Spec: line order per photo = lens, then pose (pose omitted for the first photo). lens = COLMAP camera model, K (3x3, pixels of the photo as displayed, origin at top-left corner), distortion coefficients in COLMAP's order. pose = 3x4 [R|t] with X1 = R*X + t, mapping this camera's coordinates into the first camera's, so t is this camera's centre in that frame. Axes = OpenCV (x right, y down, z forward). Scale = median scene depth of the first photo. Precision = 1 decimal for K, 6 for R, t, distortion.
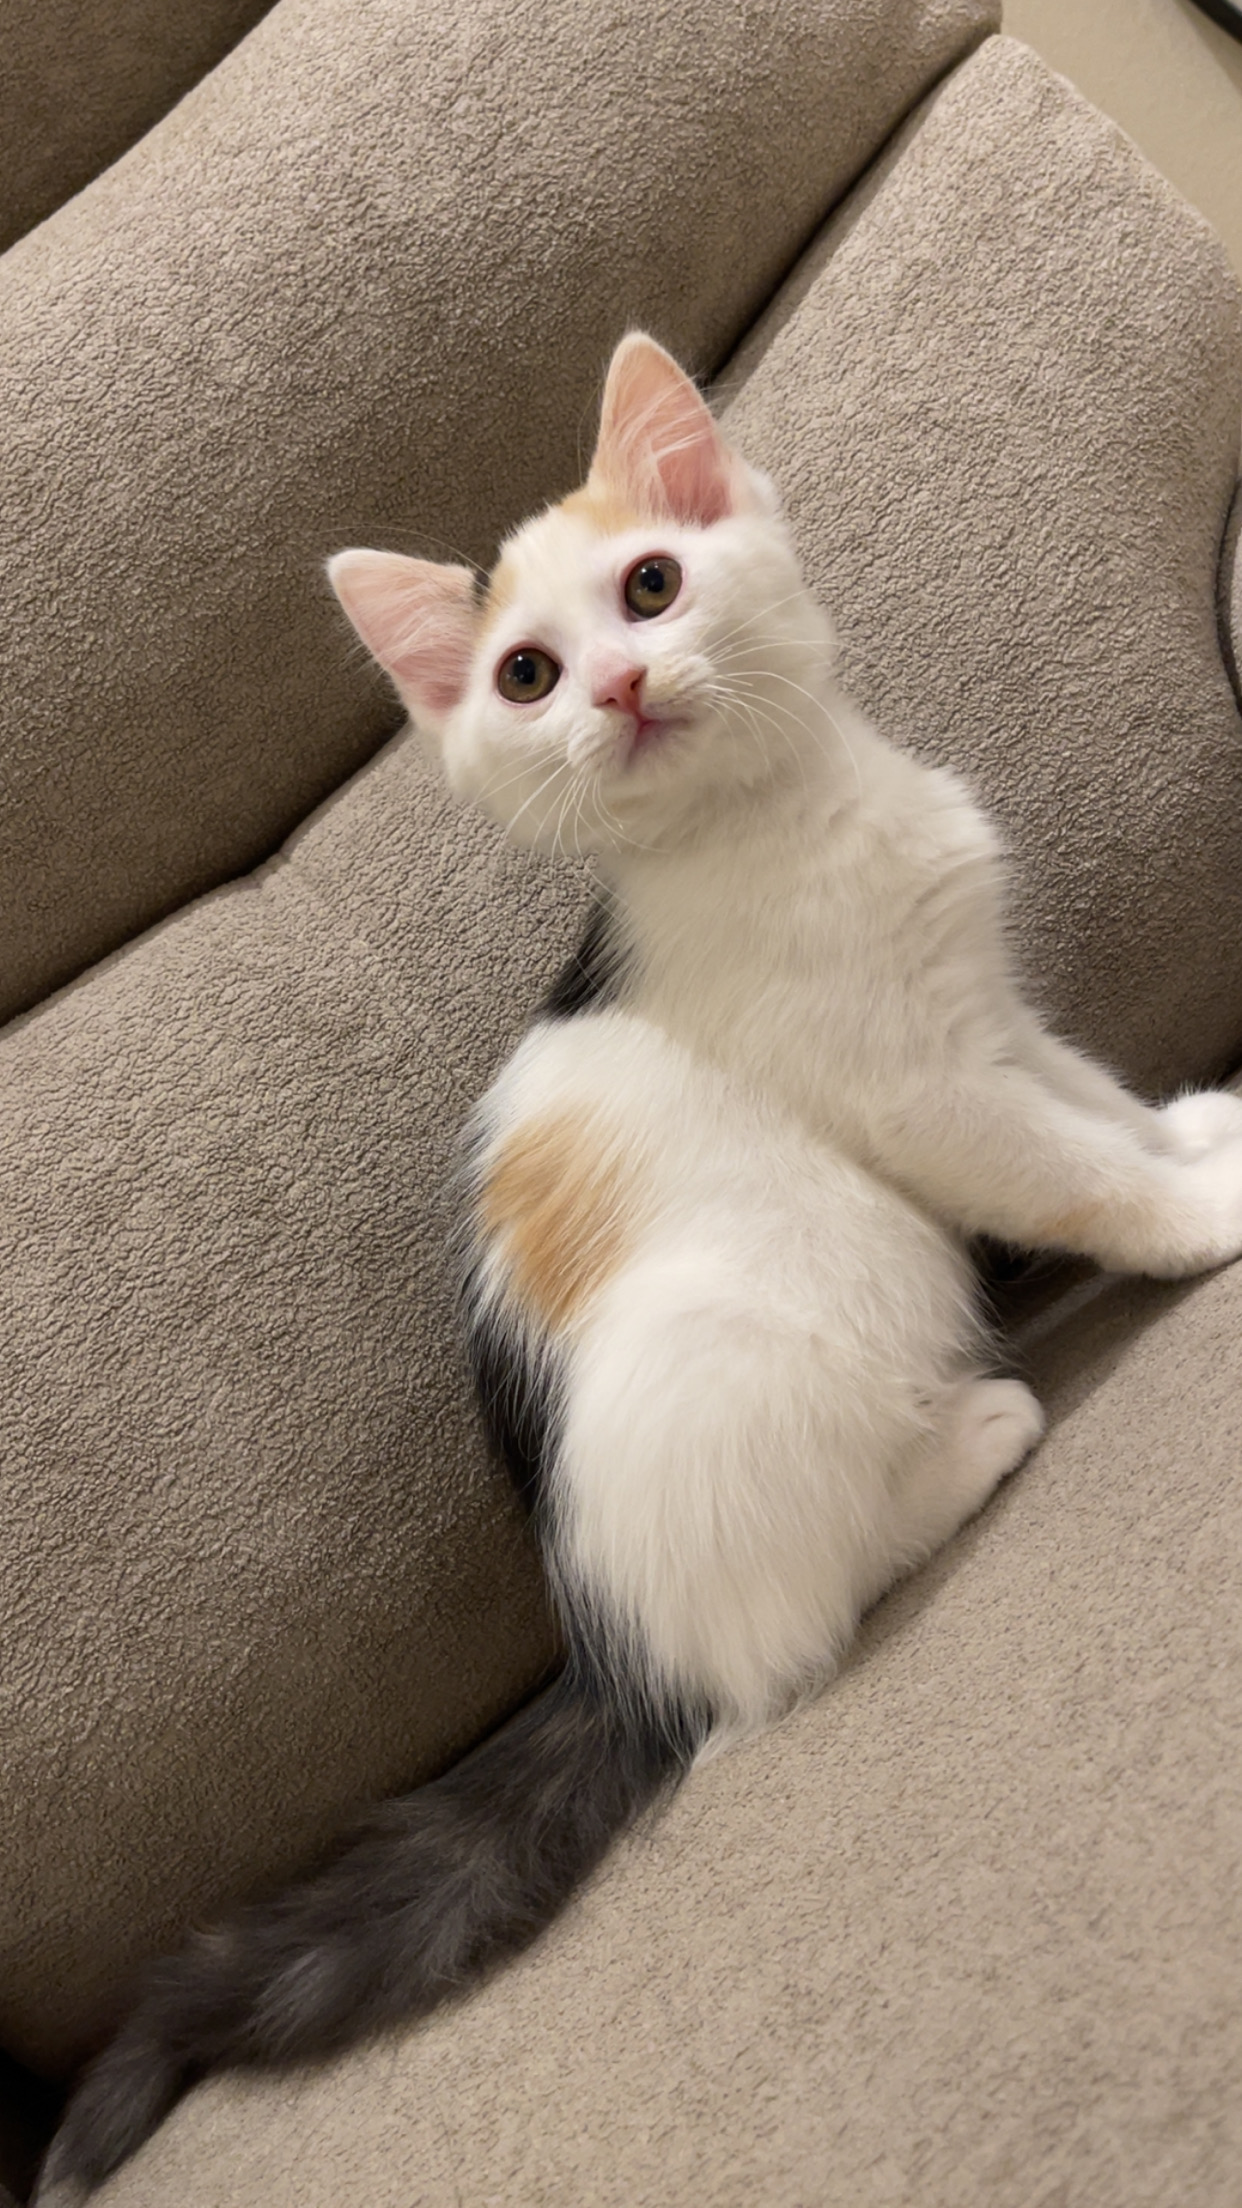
lens RADIAL K [[2031.2, 0, 621.0], [0, 2031.2, 1104.0], [0, 0, 1]] dist [0.108767, 0.104798]
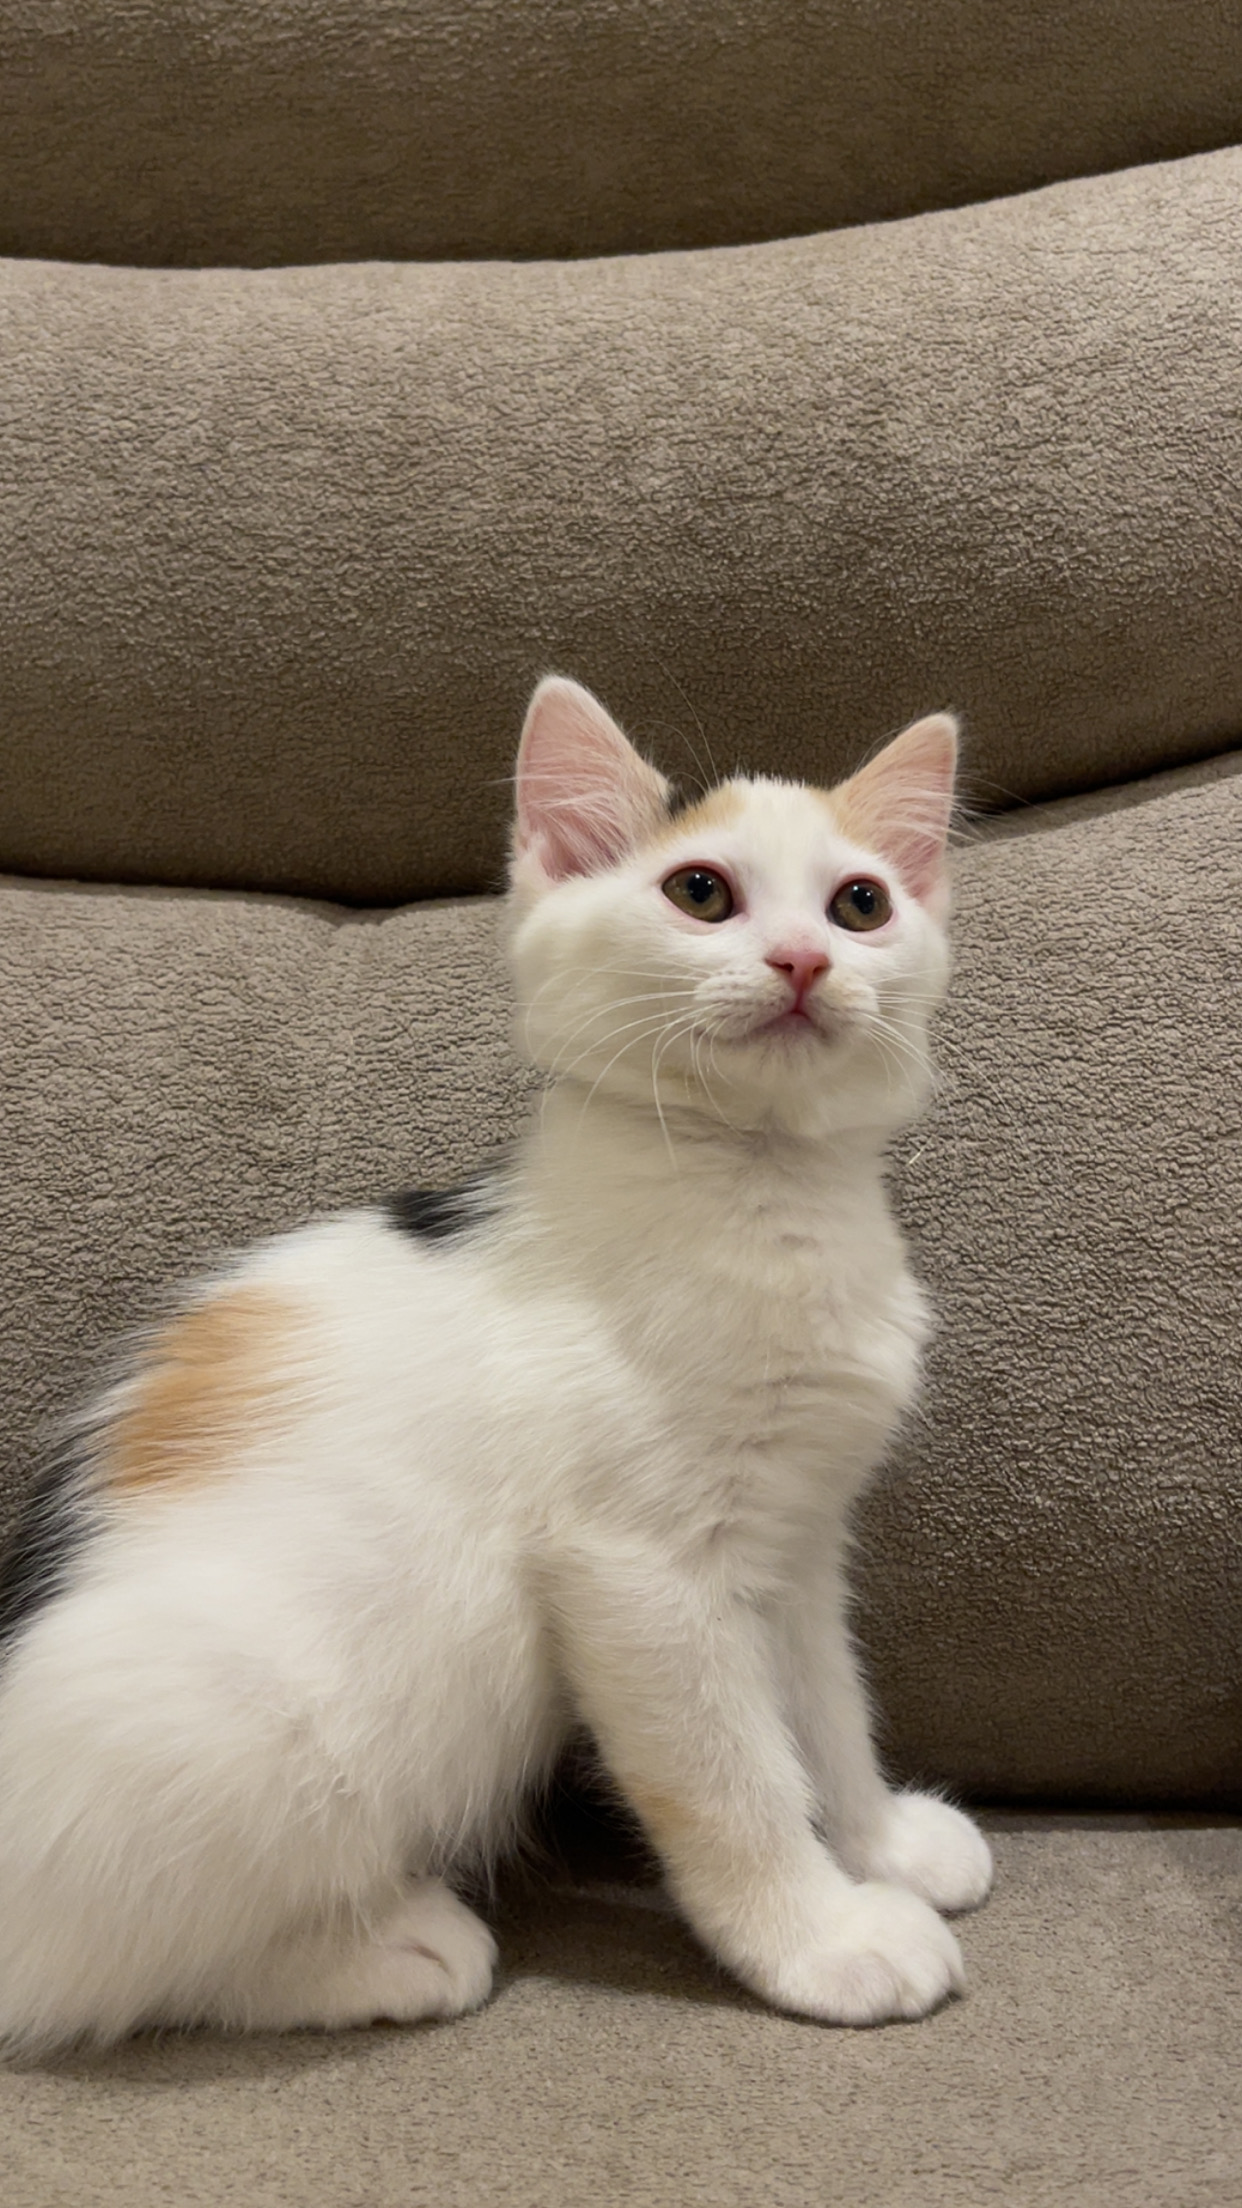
lens RADIAL K [[2031.2, 0, 621.0], [0, 2031.2, 1104.0], [0, 0, 1]] dist [0.108767, 0.104798]
pose [[0.755961, 0.617324, -0.217794, 0.178111], [-0.626752, 0.778586, 0.031404, -0.158249], [0.188958, 0.112762, 0.975489, 0.132944]]
